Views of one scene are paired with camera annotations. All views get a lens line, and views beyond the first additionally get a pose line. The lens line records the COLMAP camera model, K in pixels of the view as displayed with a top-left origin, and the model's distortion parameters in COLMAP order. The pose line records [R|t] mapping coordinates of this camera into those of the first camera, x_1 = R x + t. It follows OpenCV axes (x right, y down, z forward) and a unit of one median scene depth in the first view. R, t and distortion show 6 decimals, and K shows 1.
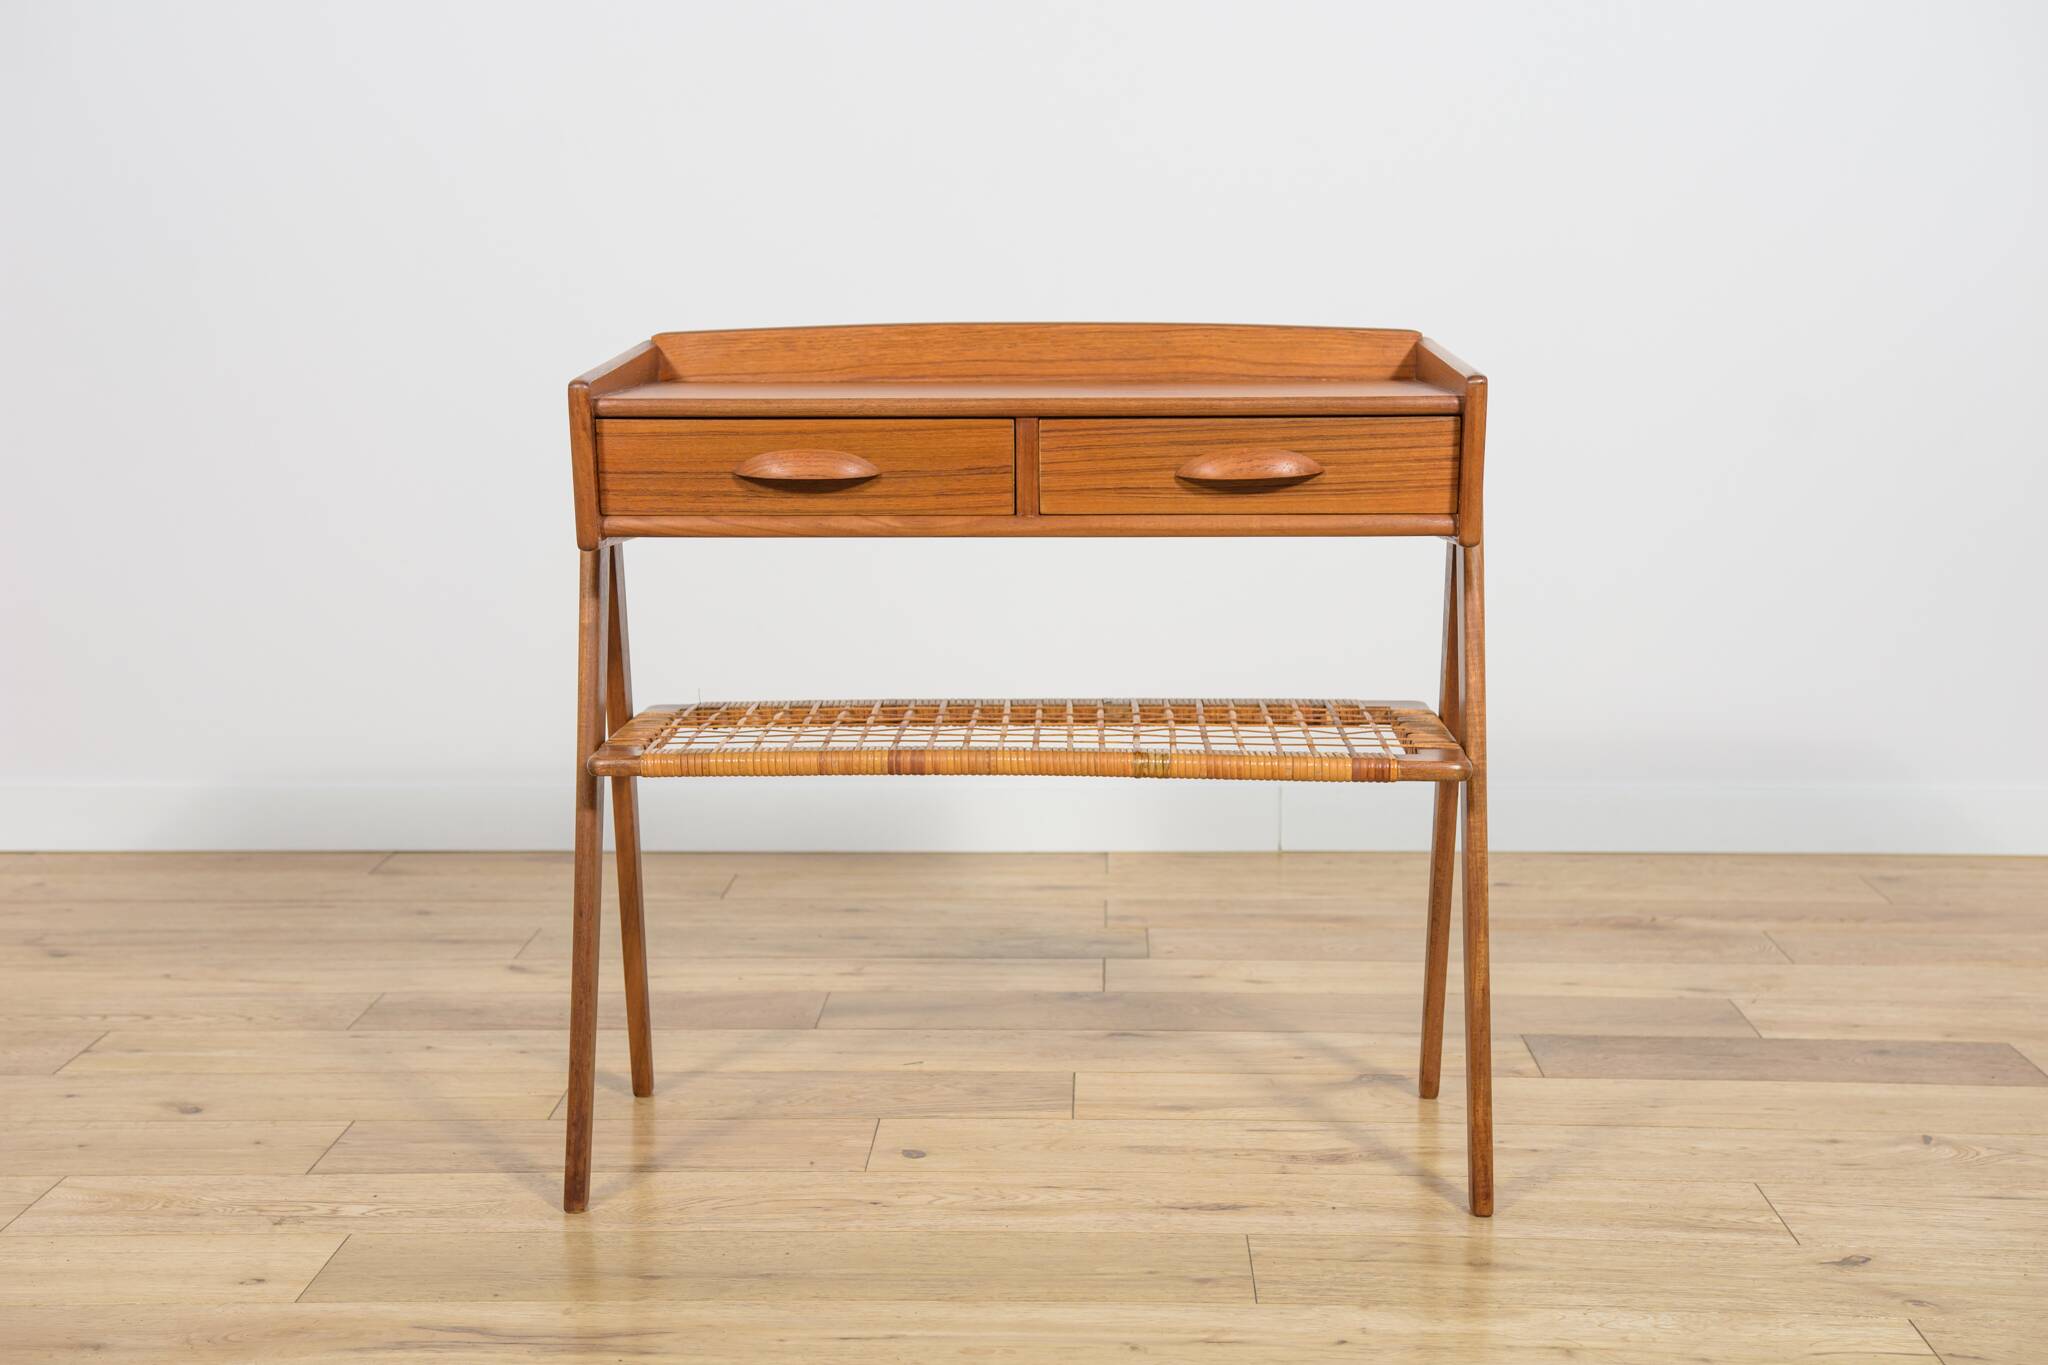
lens RADIAL K [[2934.1, 0, 1022.9], [0, 2934.1, 702.8], [0, 0, 1]] dist [0.127051, 0.000000]
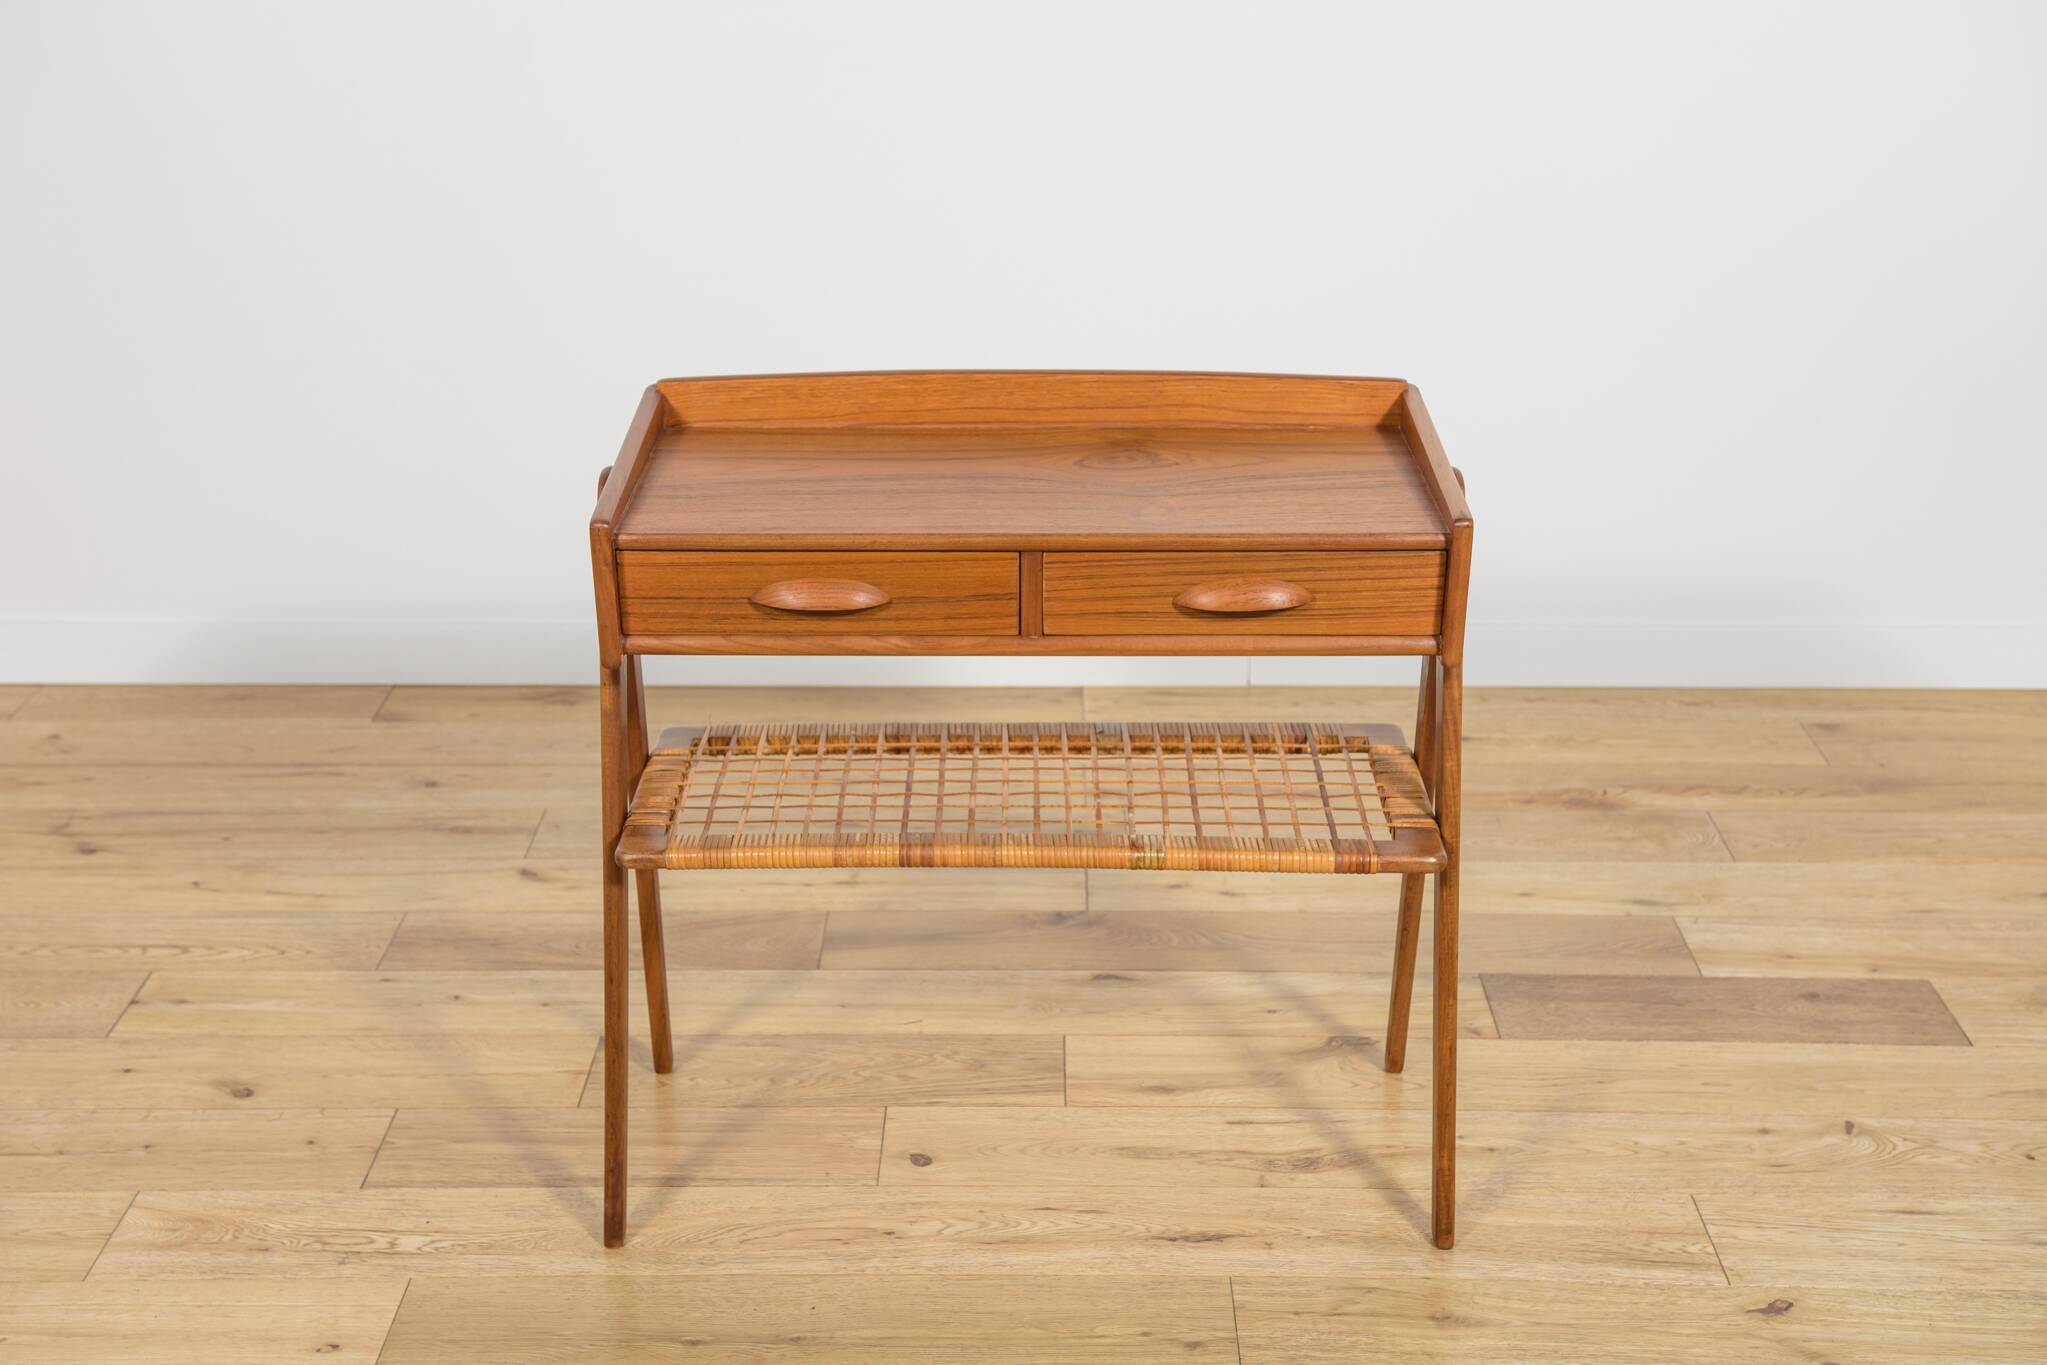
lens RADIAL K [[2932.7, 0, 1021.4], [0, 2932.7, 724.8], [0, 0, 1]] dist [0.127051, 0.000000]
pose [[0.999778, -0.004650, 0.020538, -0.022642], [0.000251, 0.977876, 0.209183, -0.241688], [-0.021056, -0.209132, 0.977661, -0.027928]]
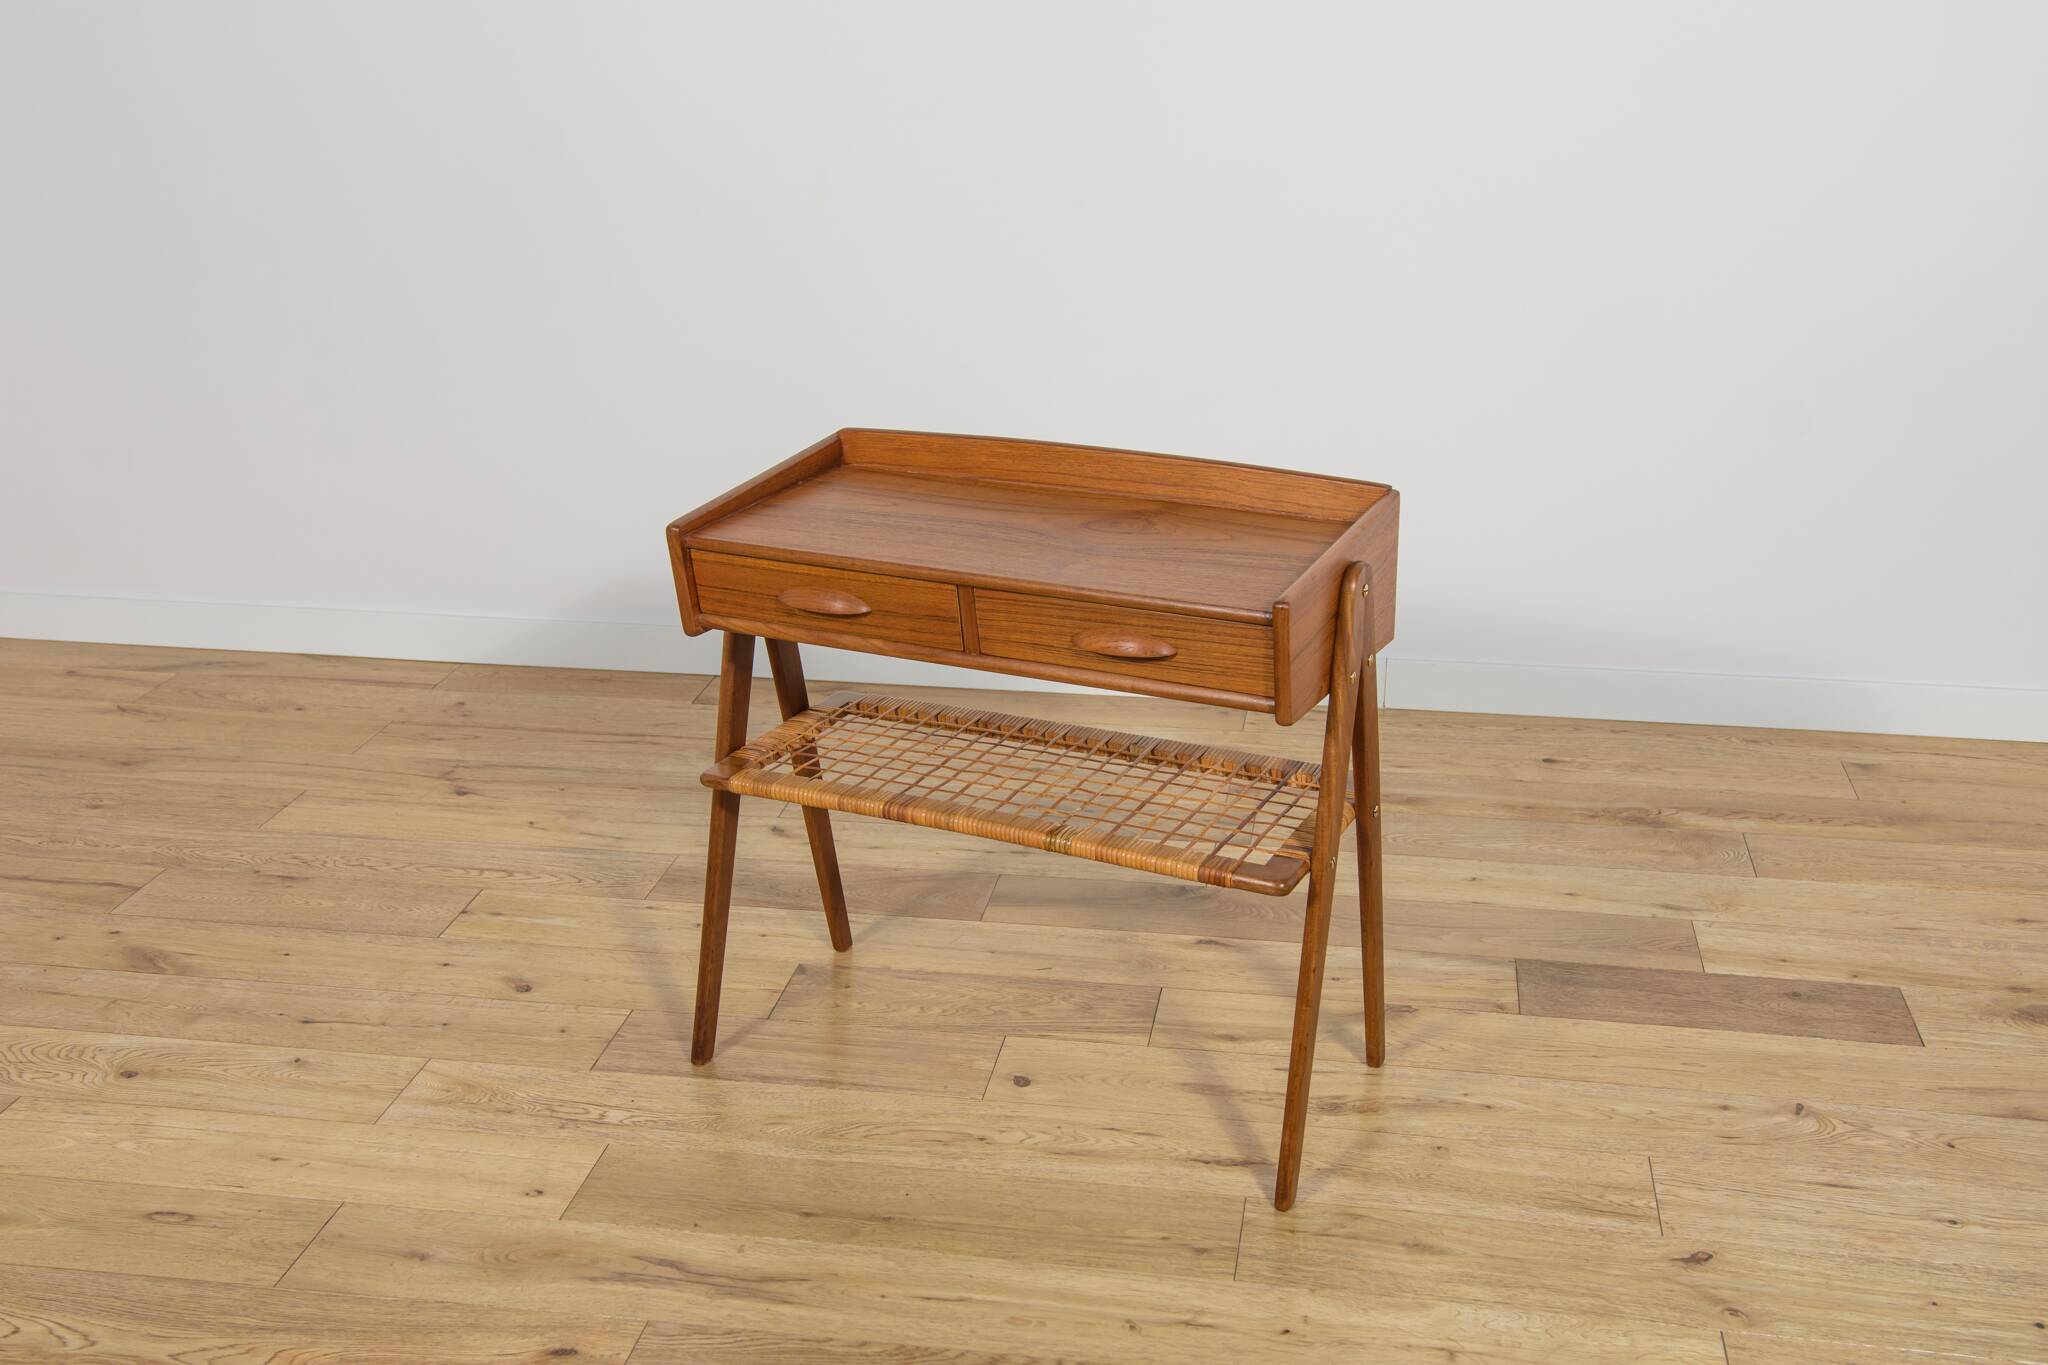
lens RADIAL K [[2291.4, 0, 1009.9], [0, 2291.4, 726.2], [0, 0, 1]] dist [0.040552, 0.000000]
pose [[0.989657, 0.044862, -0.136260, 0.098923], [-0.014063, 0.975608, 0.219067, -0.249542], [0.142764, -0.214885, 0.966148, 0.014485]]
